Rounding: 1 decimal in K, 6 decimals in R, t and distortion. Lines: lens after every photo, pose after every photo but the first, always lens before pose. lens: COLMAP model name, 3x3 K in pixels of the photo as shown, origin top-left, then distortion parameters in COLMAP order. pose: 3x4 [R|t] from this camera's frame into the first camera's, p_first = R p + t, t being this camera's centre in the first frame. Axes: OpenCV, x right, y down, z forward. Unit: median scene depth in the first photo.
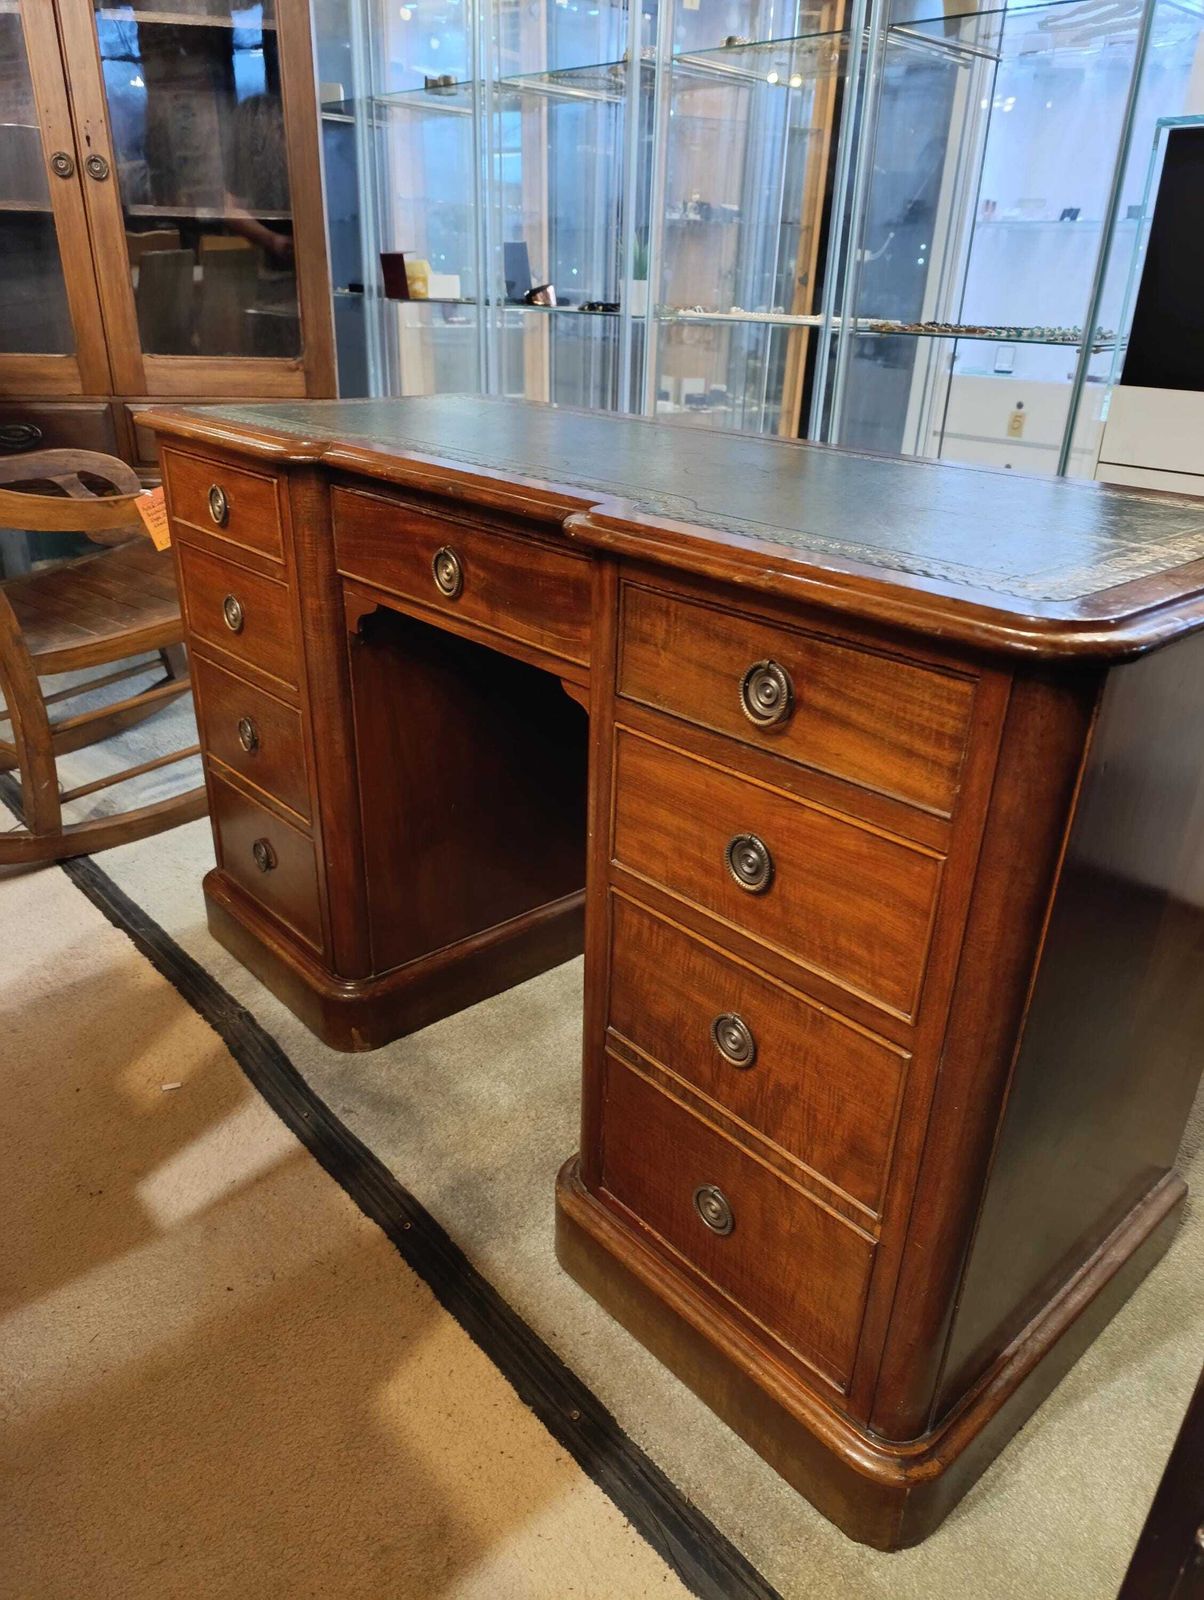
lens RADIAL K [[1115.3, 0, 611.2], [0, 1115.3, 809.9], [0, 0, 1]] dist [0.033936, -0.039920]
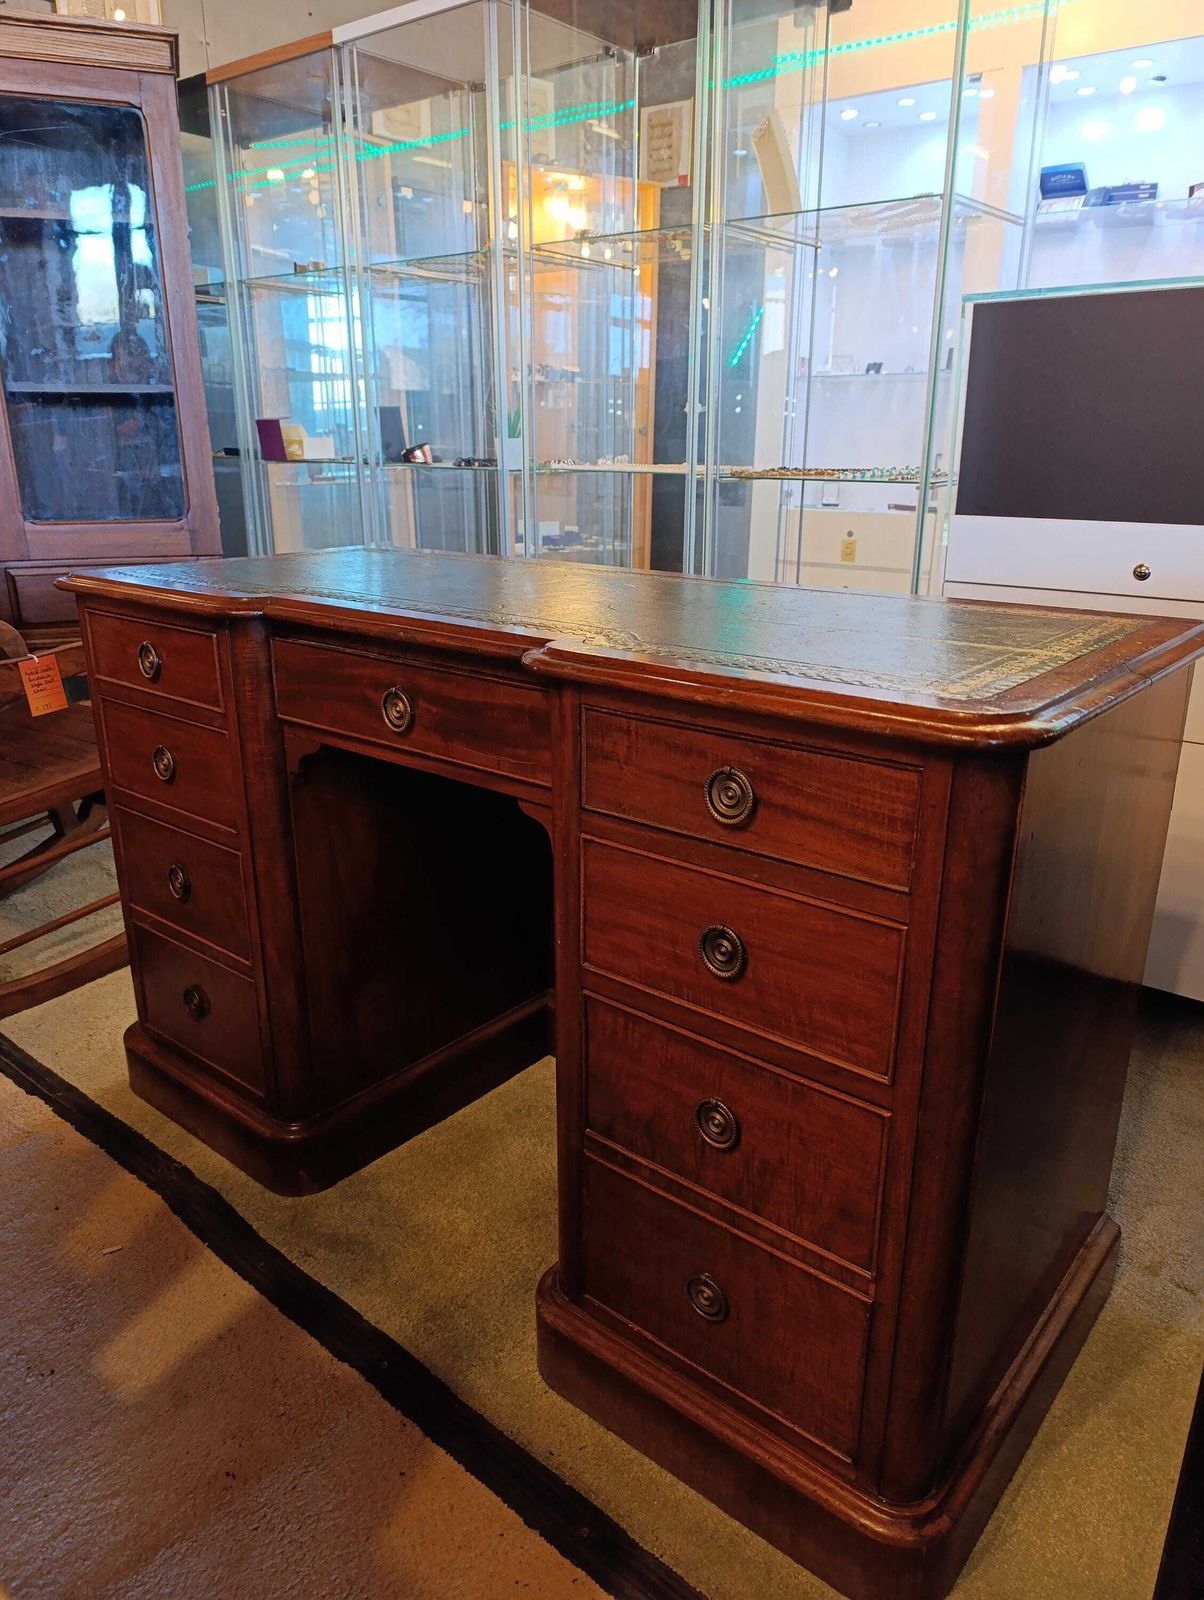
lens RADIAL K [[1114.2, 0, 607.3], [0, 1114.2, 797.4], [0, 0, 1]] dist [0.032589, -0.038051]
pose [[0.989794, -0.070217, 0.124003, -0.083491], [0.084987, 0.989353, -0.118141, 0.012972], [-0.114388, 0.127474, 0.985224, -0.060138]]
